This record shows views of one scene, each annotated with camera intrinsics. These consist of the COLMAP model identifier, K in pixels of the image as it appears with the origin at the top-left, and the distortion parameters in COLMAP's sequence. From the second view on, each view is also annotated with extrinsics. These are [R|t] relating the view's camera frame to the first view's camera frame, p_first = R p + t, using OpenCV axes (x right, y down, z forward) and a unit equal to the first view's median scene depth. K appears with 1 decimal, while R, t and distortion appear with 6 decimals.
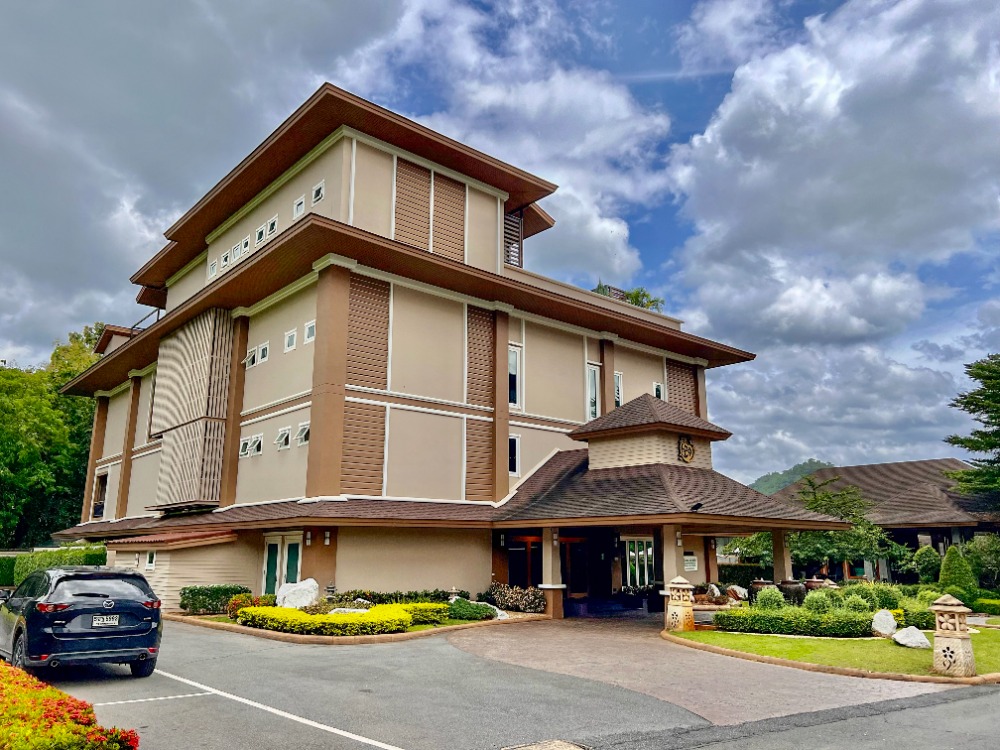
lens RADIAL K [[747.8, 0, 503.6], [0, 747.8, 374.8], [0, 0, 1]] dist [0.042721, -0.033796]
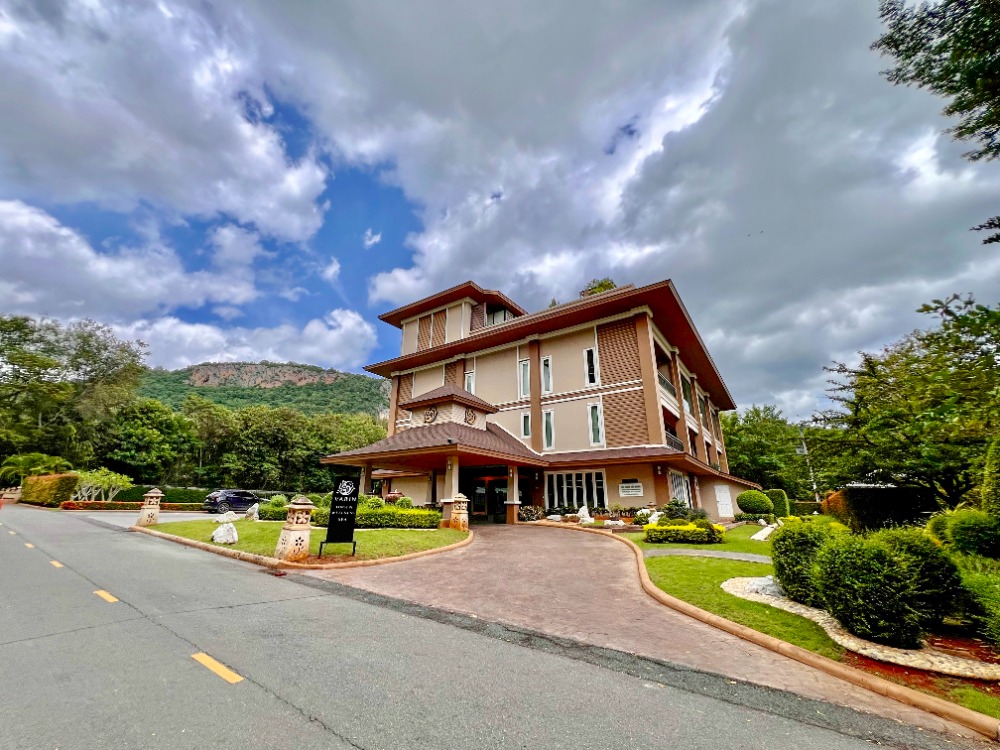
lens RADIAL K [[399.0, 0, 497.1], [0, 399.0, 369.8], [0, 0, 1]] dist [0.005140, 0.000334]
pose [[0.195922, -0.280681, -0.939592, 1.009297], [0.223327, 0.945754, -0.235954, 0.215082], [0.954851, -0.163607, 0.247977, 0.832017]]
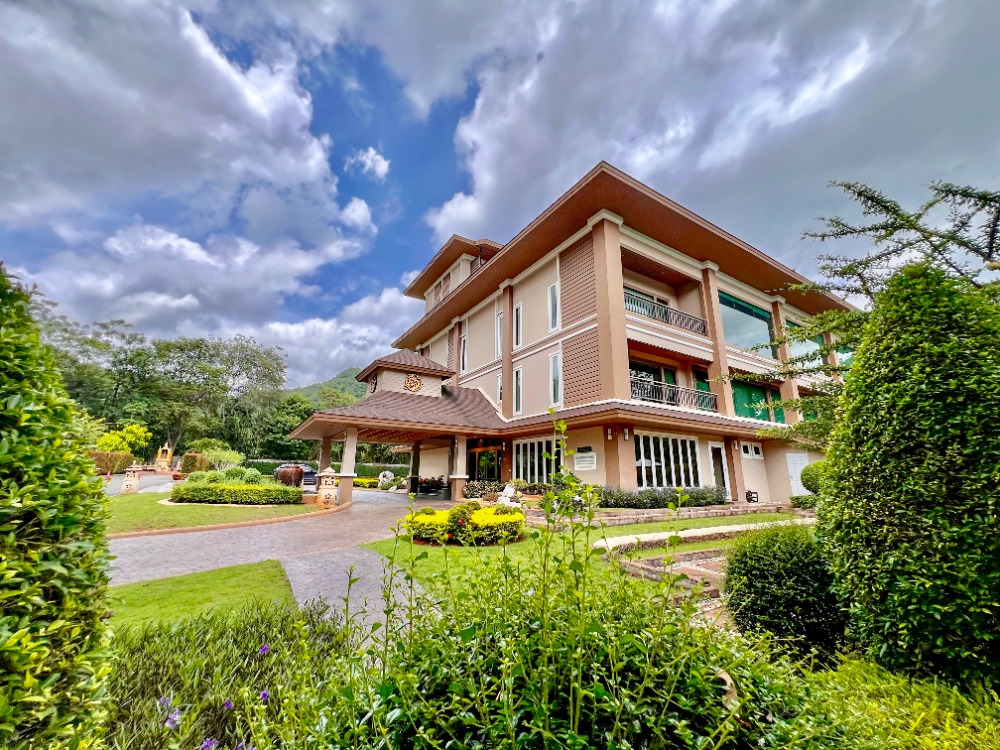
lens RADIAL K [[399.0, 0, 498.1], [0, 399.0, 373.4], [0, 0, 1]] dist [0.005140, 0.000334]
pose [[-0.204143, -0.210039, -0.956143, 0.879982], [0.231923, 0.938529, -0.255687, 0.305189], [0.951072, -0.273948, -0.142881, 1.213363]]
